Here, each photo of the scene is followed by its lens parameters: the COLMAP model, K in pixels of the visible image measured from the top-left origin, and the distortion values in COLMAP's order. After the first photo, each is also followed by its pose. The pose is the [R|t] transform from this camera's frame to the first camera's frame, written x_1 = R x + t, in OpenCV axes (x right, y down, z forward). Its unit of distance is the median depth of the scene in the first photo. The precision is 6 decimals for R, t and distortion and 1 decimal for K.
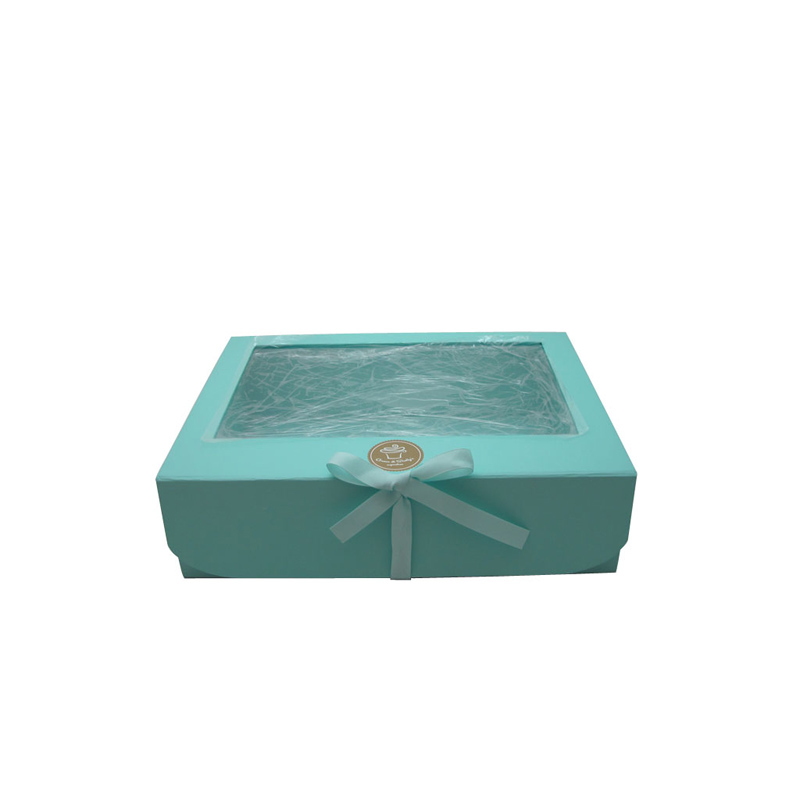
lens RADIAL K [[703.4, 0, 400.0], [0, 703.4, 400.0], [0, 0, 1]] dist [-0.130358, 0.000882]
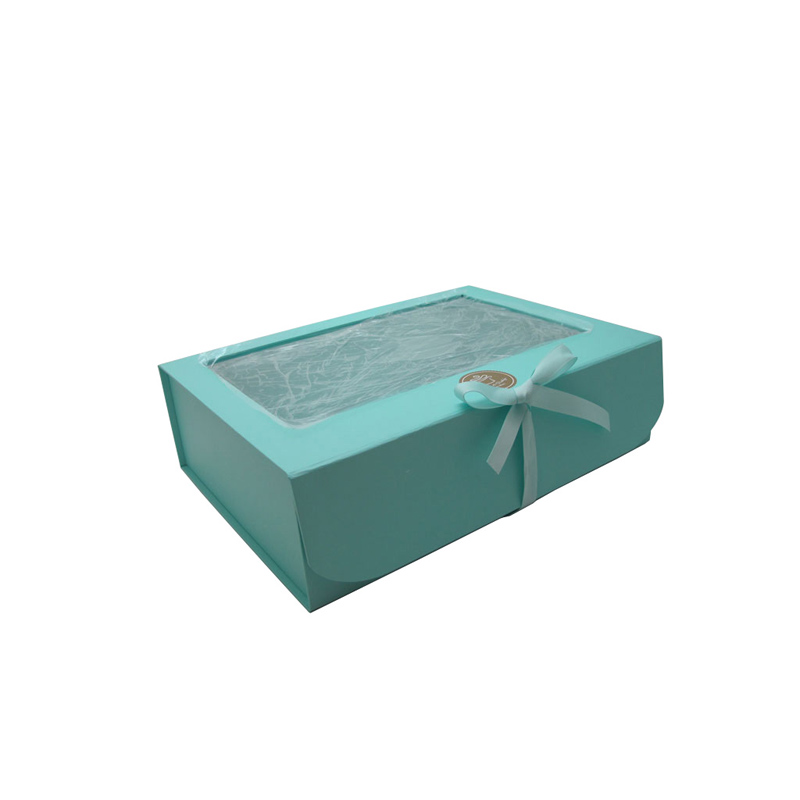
lens RADIAL K [[703.4, 0, 400.0], [0, 703.4, 400.0], [0, 0, 1]] dist [-0.130358, 0.000882]
pose [[0.809001, -0.261149, 0.526611, -0.525916], [0.331349, 0.942591, -0.041596, 0.087870], [-0.485516, 0.208143, 0.849088, 0.208997]]
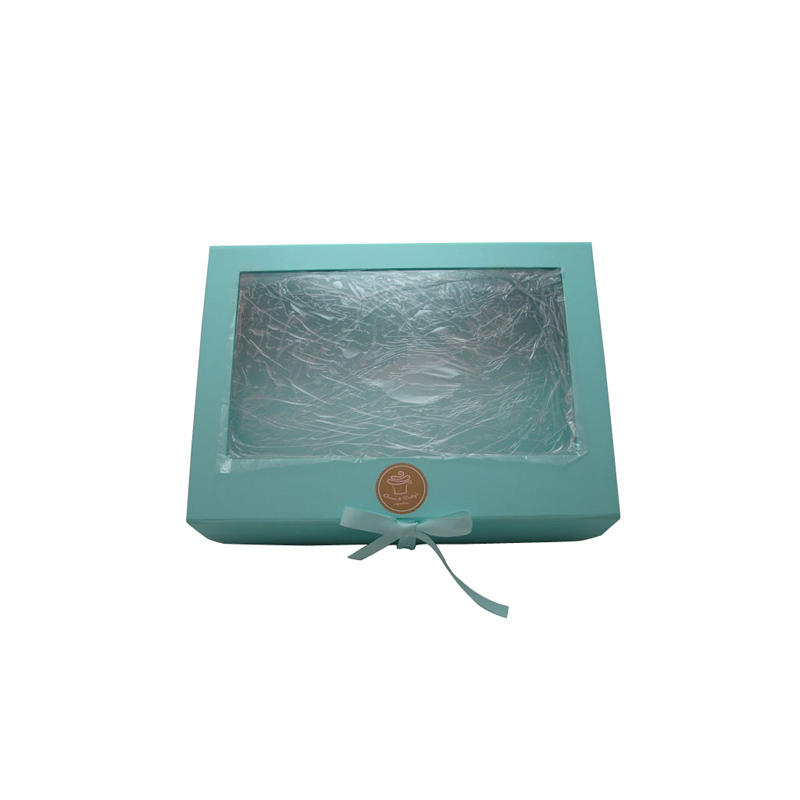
lens RADIAL K [[703.4, 0, 400.0], [0, 703.4, 400.0], [0, 0, 1]] dist [-0.130358, 0.000882]
pose [[0.999914, -0.011401, 0.006487, -0.012059], [0.003835, 0.726995, 0.686632, -0.640812], [-0.012545, -0.686548, 0.726976, 0.268201]]
